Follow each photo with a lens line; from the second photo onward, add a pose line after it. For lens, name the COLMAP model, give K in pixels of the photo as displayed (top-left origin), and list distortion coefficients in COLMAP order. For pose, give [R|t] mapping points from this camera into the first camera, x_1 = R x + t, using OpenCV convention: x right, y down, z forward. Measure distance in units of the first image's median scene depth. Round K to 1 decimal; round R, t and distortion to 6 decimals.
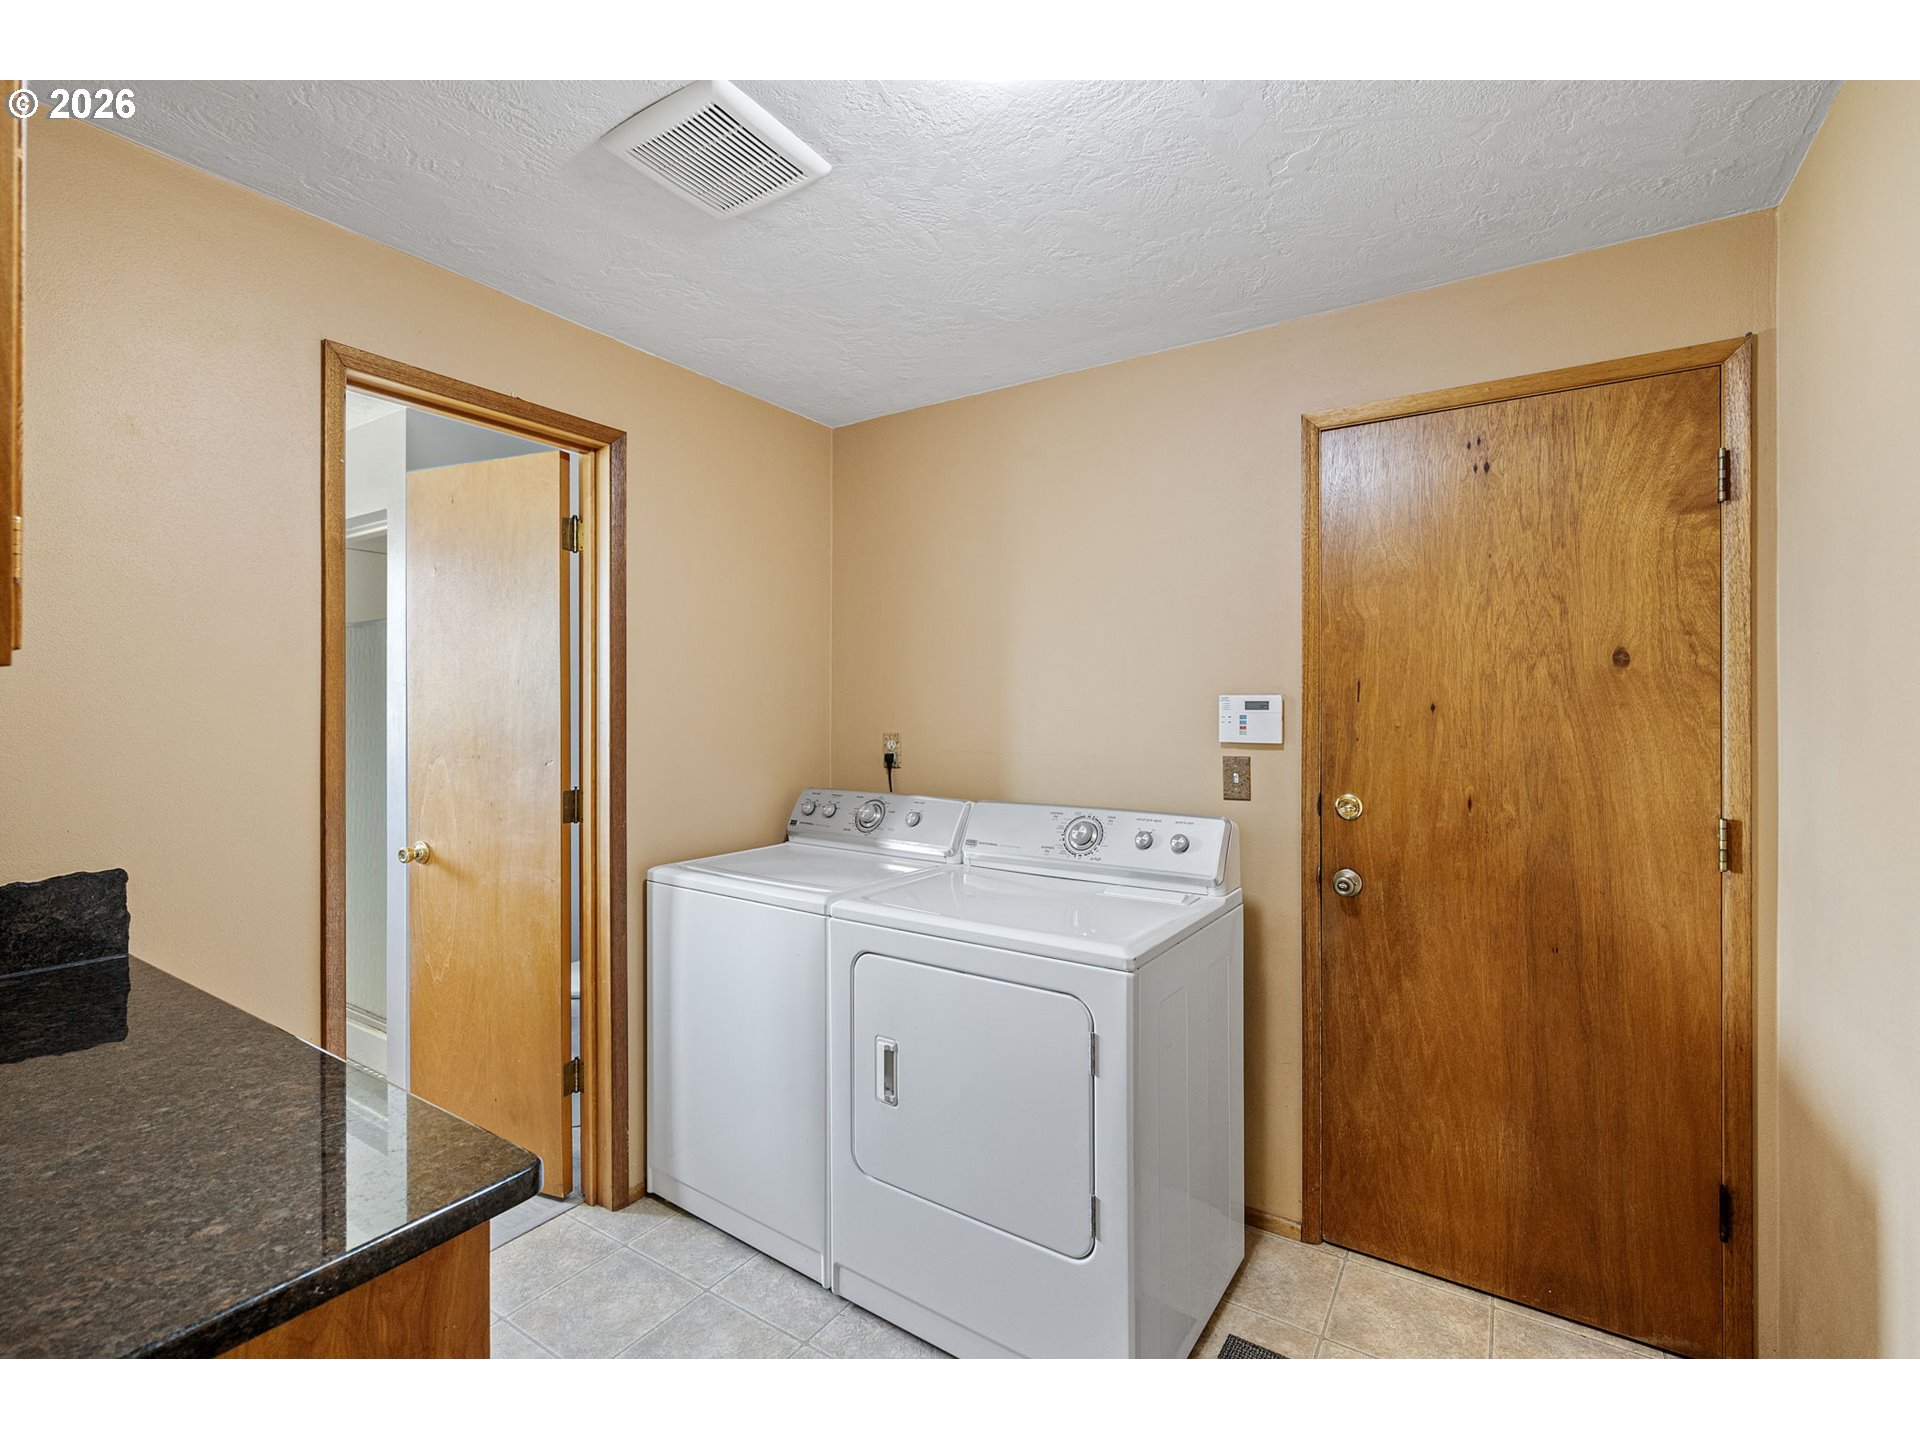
lens RADIAL K [[853.8, 0, 953.5], [0, 853.8, 712.2], [0, 0, 1]] dist [0.001049, -0.000428]
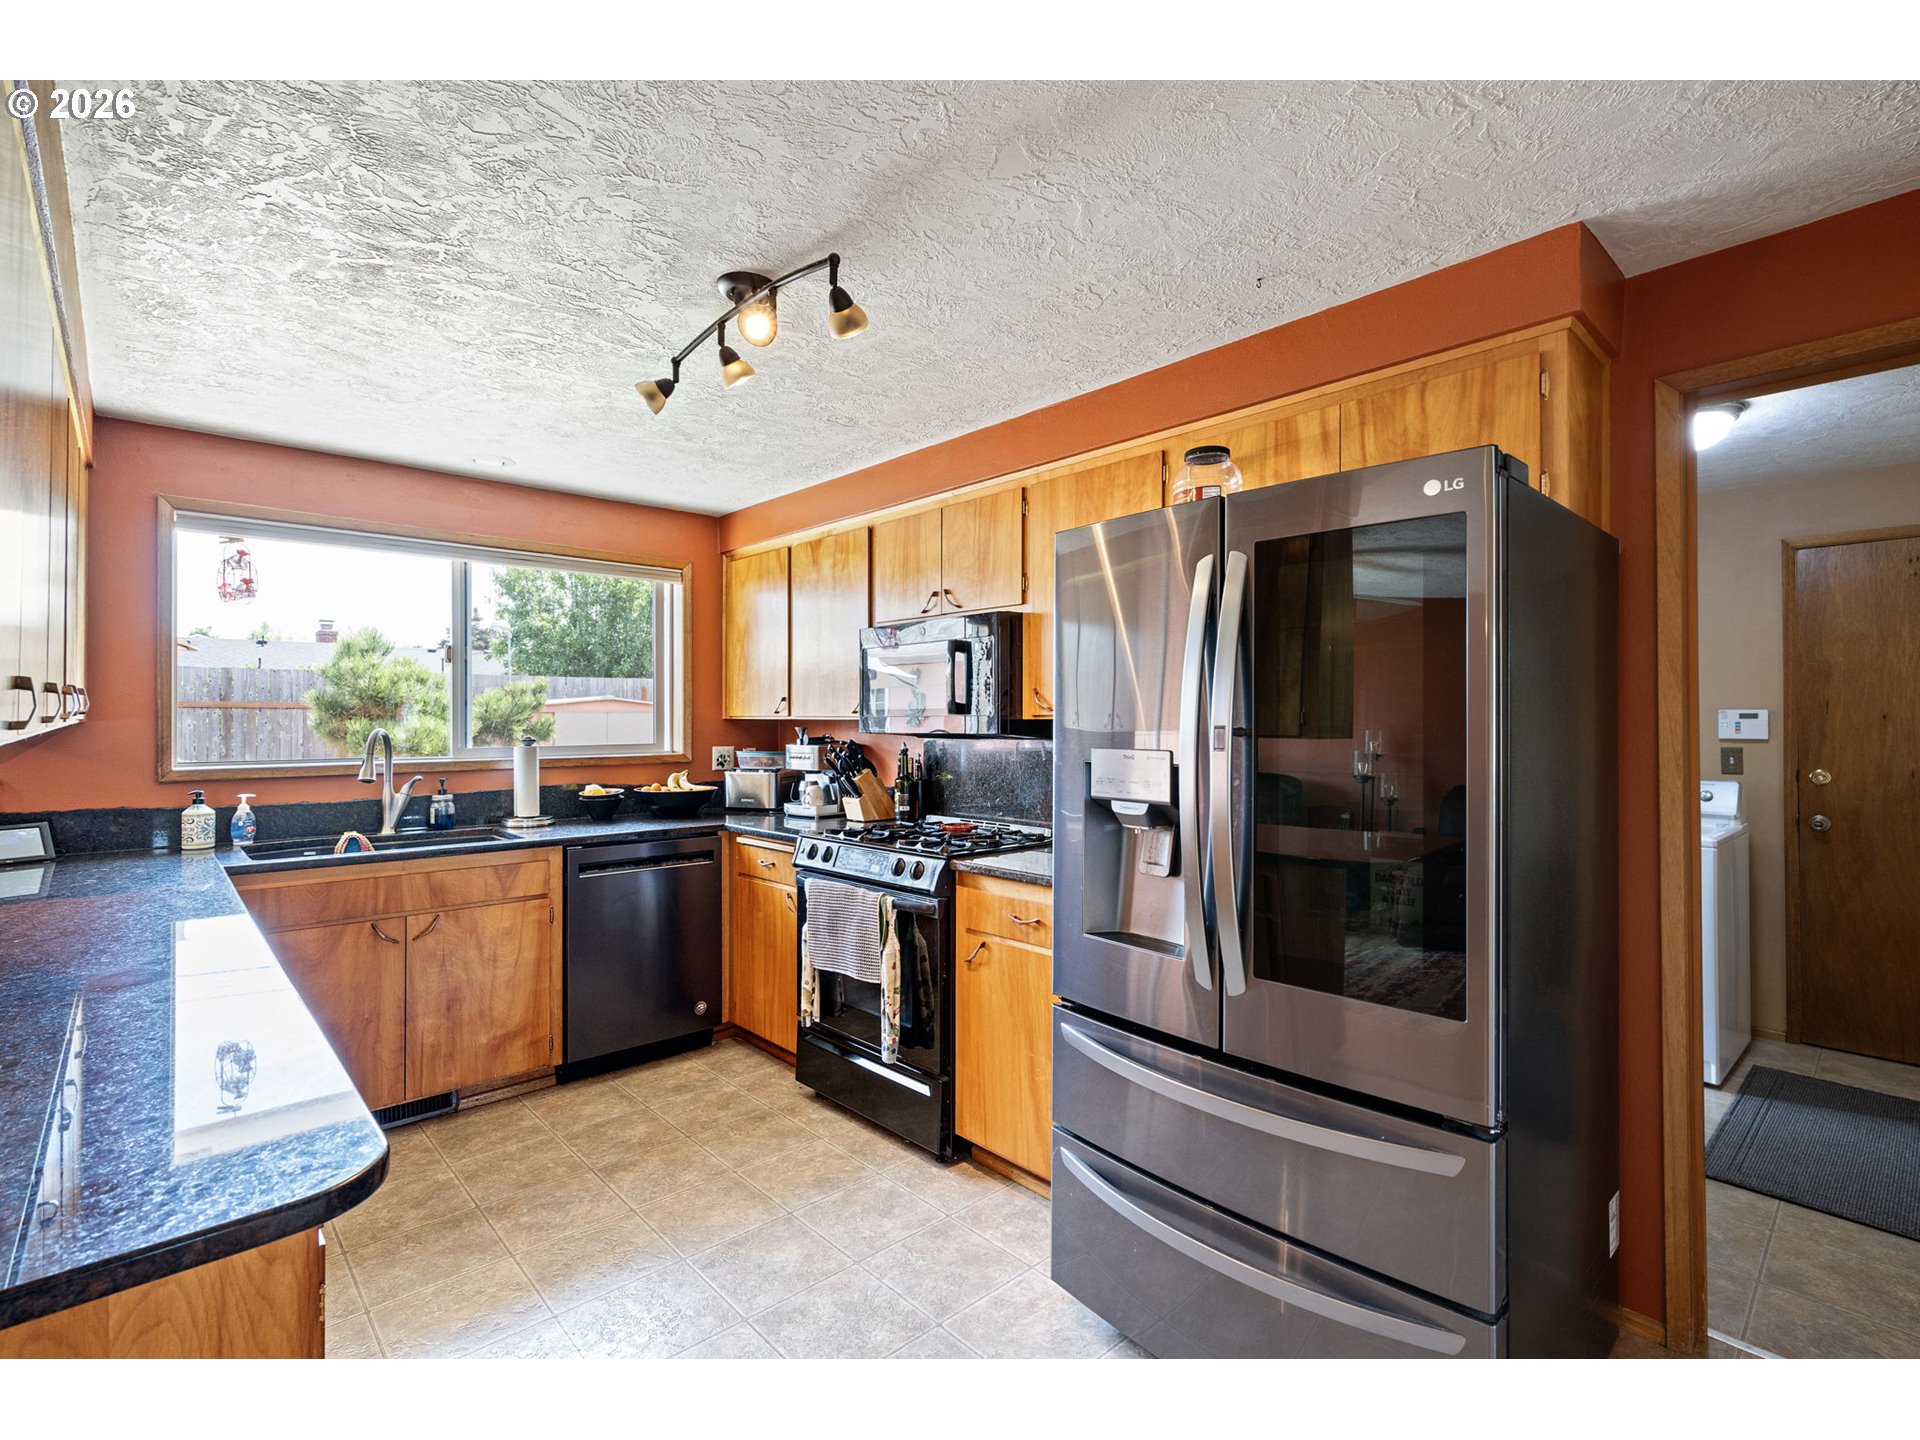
lens RADIAL K [[882.5, 0, 962.2], [0, 882.5, 715.6], [0, 0, 1]] dist [0.002440, 0.000084]
pose [[0.971100, -0.003031, -0.238653, -0.775361], [0.001419, 0.999975, -0.006925, 0.001237], [0.238668, 0.006387, 0.971080, -1.107792]]
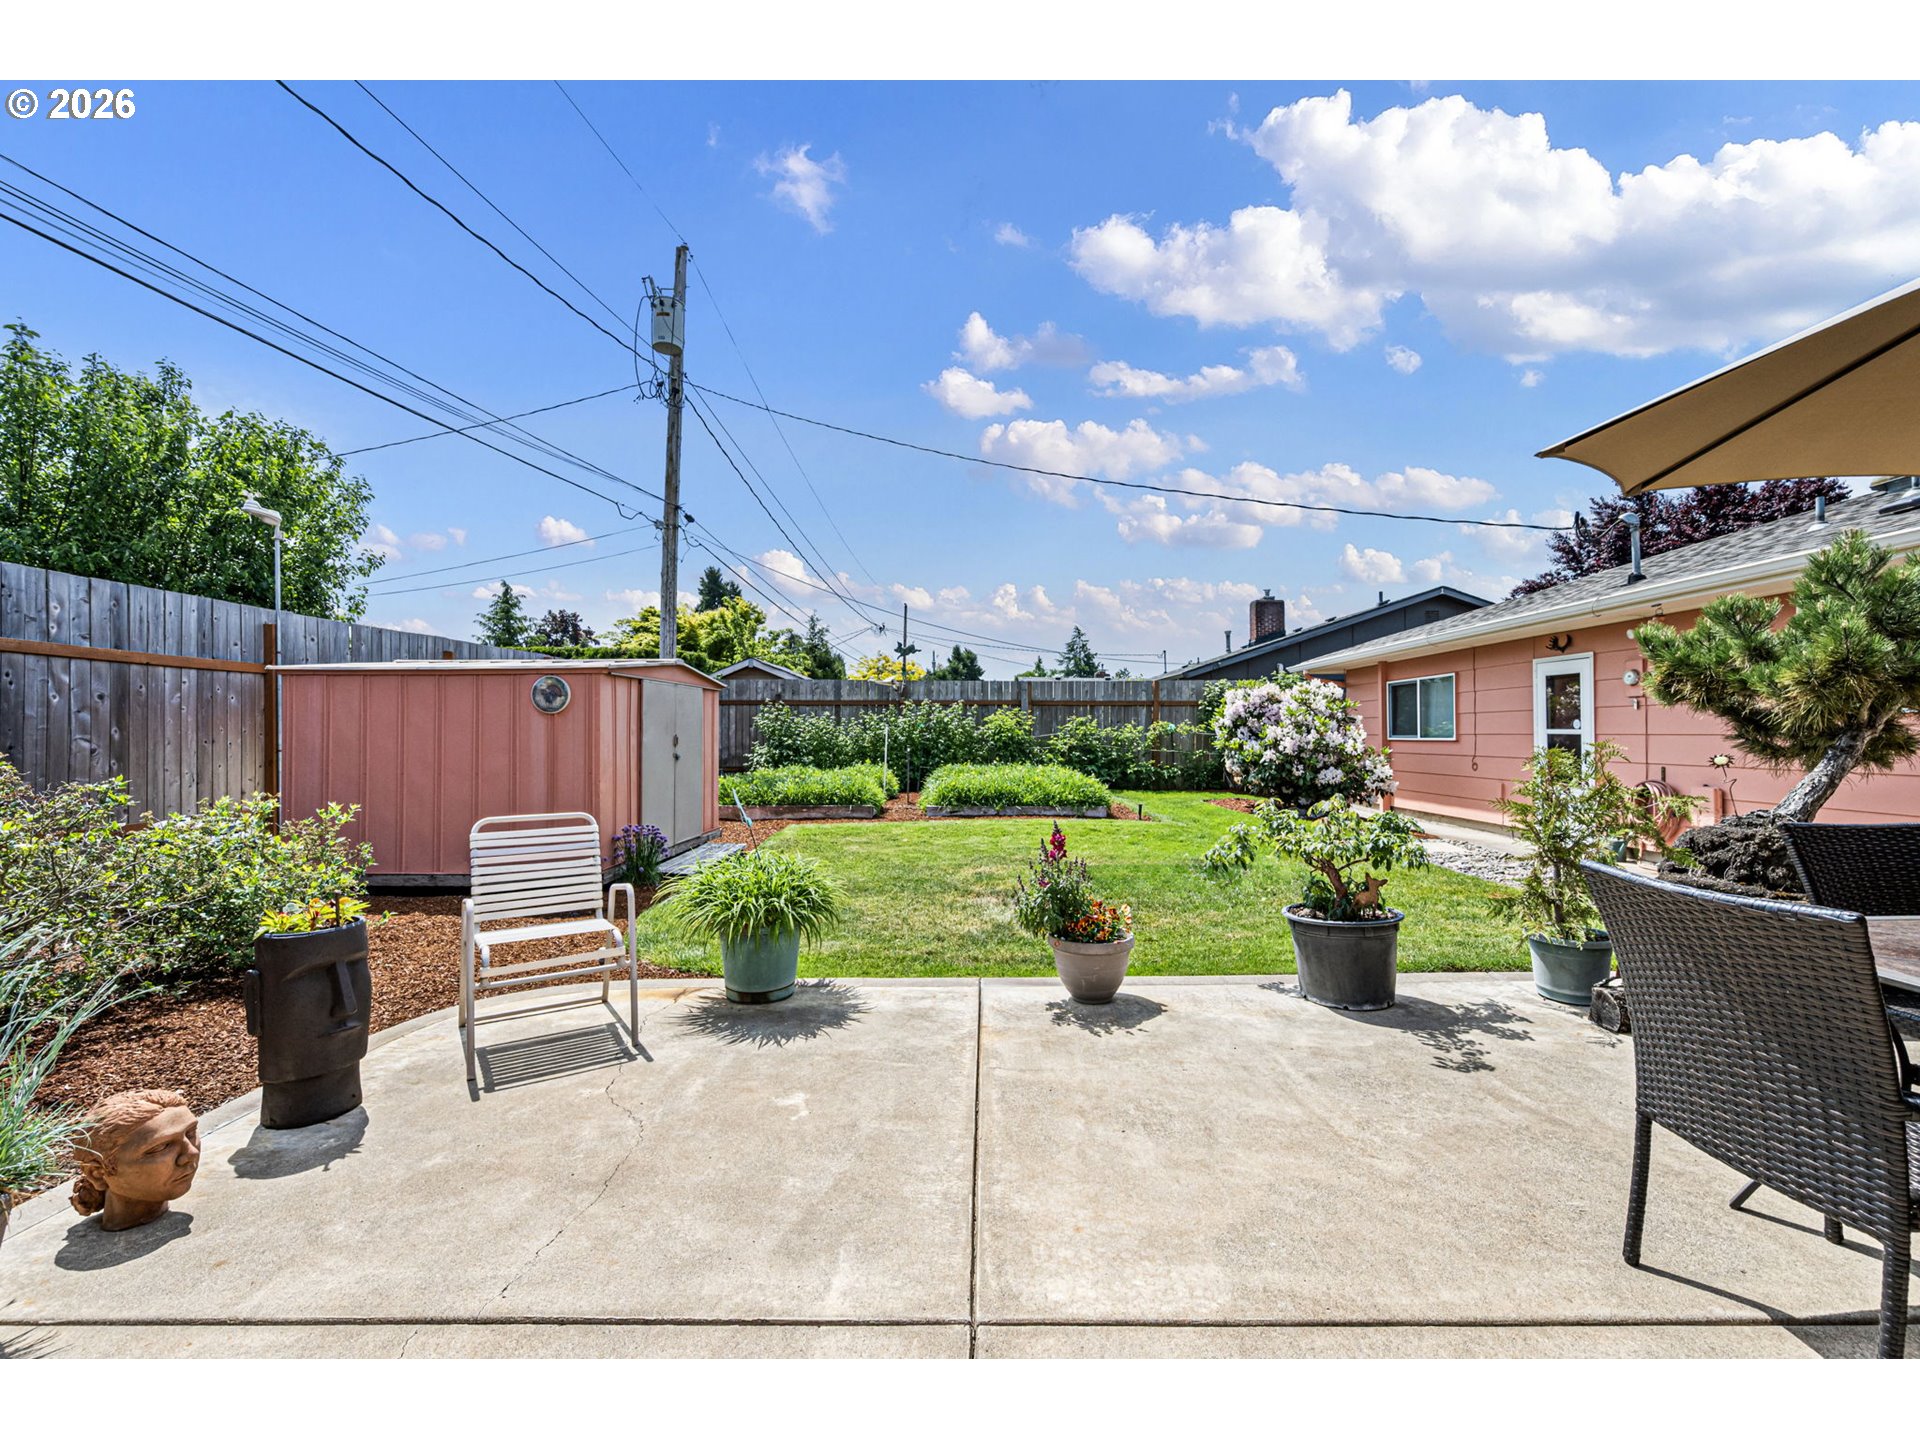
lens RADIAL K [[792.0, 0, 959.5], [0, 792.0, 719.3], [0, 0, 1]] dist [0.001490, -0.000750]
pose [[0.848067, 0.011058, 0.529774, -5.775808], [-0.002682, 0.999859, -0.016576, 0.159210], [-0.529882, 0.012637, 0.847977, 0.620652]]
